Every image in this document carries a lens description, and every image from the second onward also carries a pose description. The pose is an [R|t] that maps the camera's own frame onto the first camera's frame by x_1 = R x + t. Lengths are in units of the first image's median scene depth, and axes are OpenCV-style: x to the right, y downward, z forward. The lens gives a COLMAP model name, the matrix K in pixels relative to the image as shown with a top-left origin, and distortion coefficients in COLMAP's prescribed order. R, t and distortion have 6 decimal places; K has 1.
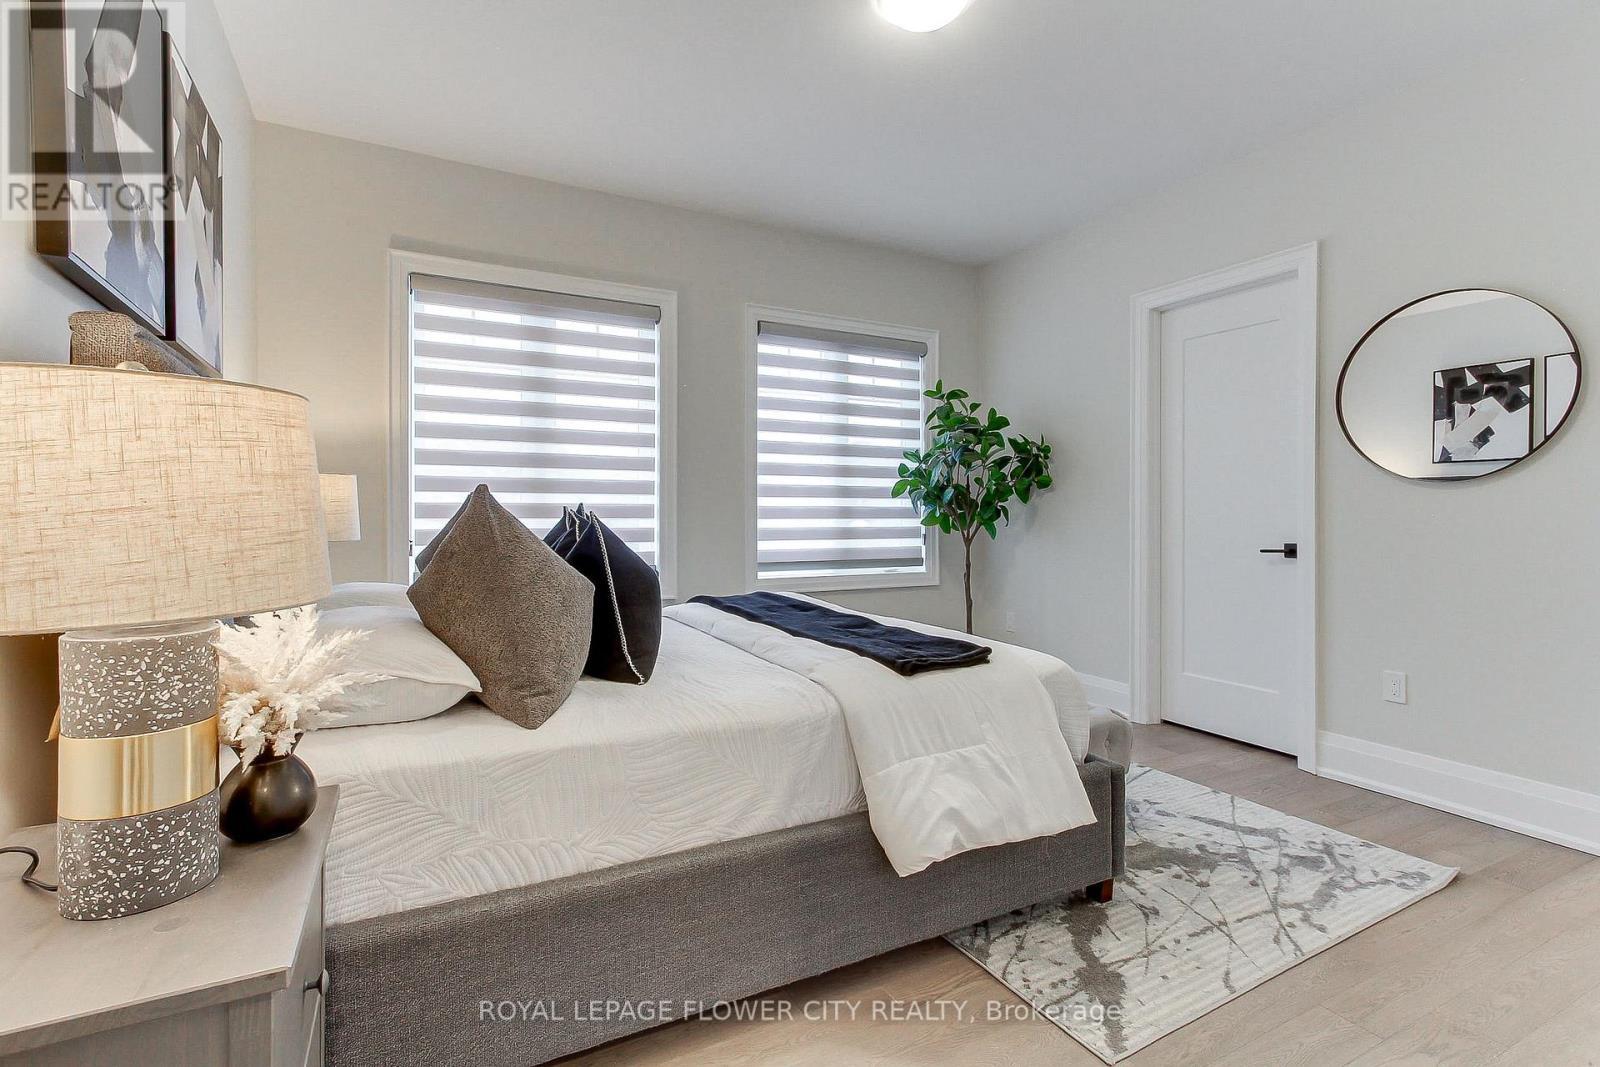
lens RADIAL K [[744.3, 0, 782.0], [0, 744.3, 510.8], [0, 0, 1]] dist [-0.000469, 0.000075]
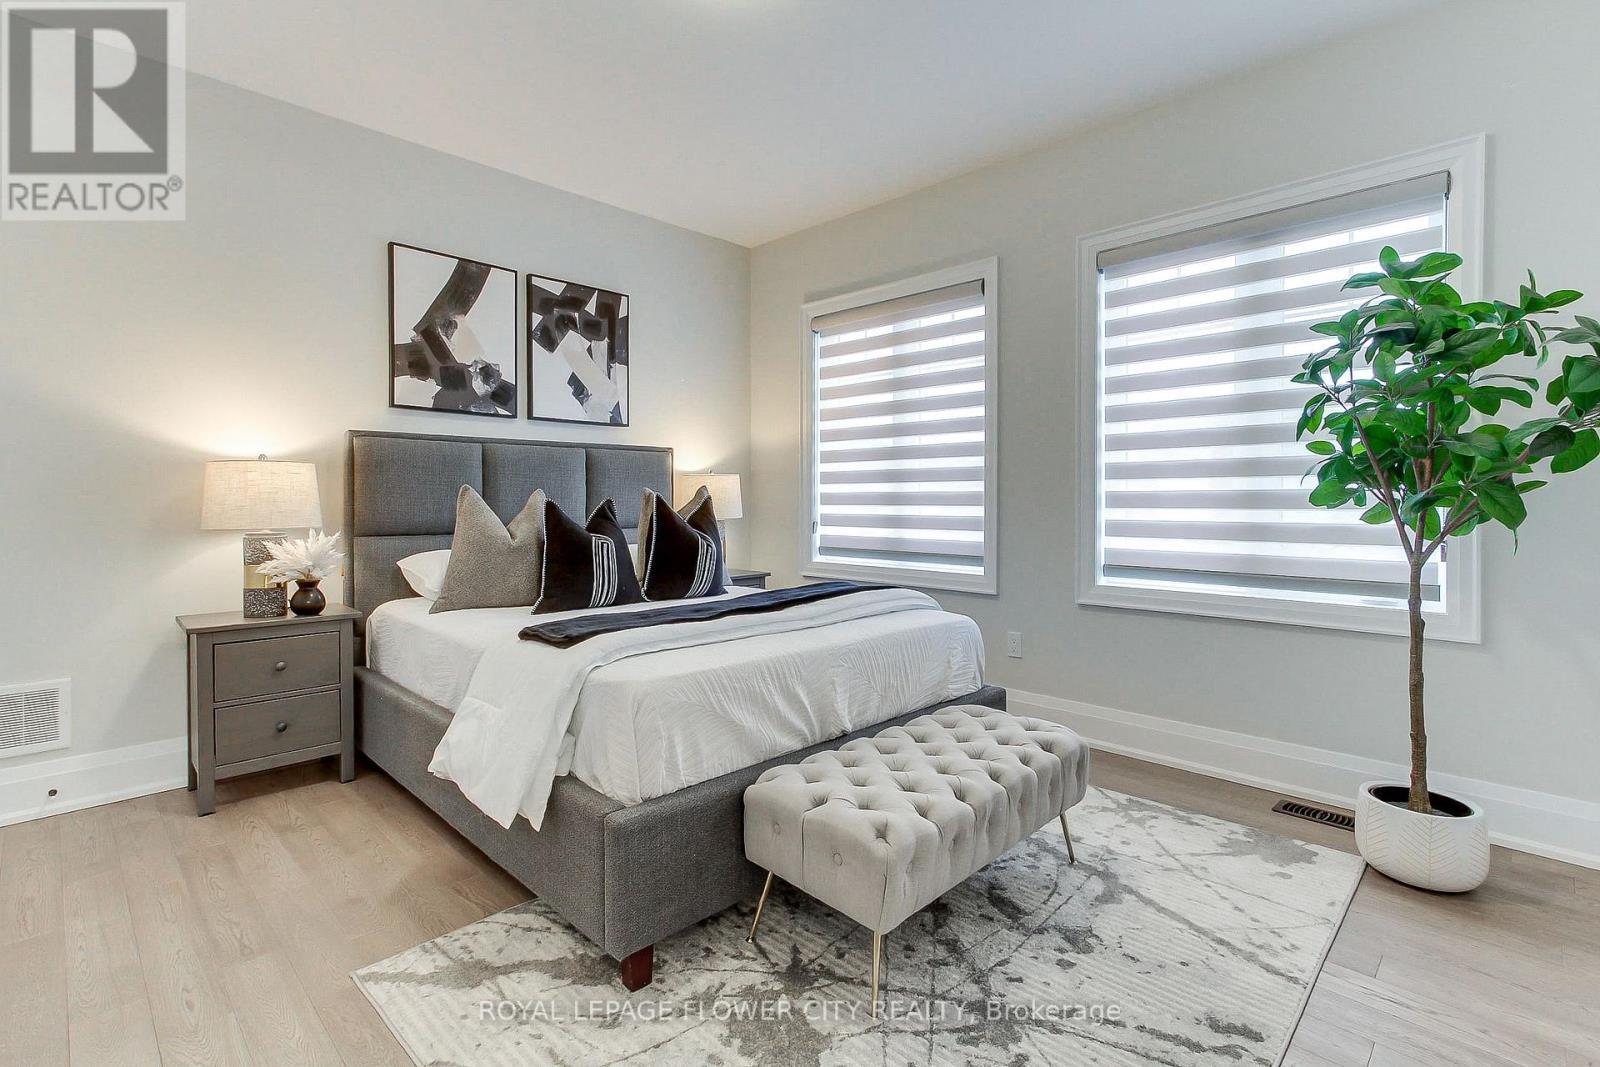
lens RADIAL K [[758.8, 0, 793.0], [0, 758.8, 504.2], [0, 0, 1]] dist [0.001229, 0.001460]
pose [[0.304763, 0.006619, -0.952405, 0.757879], [0.000278, 0.999975, 0.007038, -0.000403], [0.952428, -0.002410, 0.304753, 0.552023]]
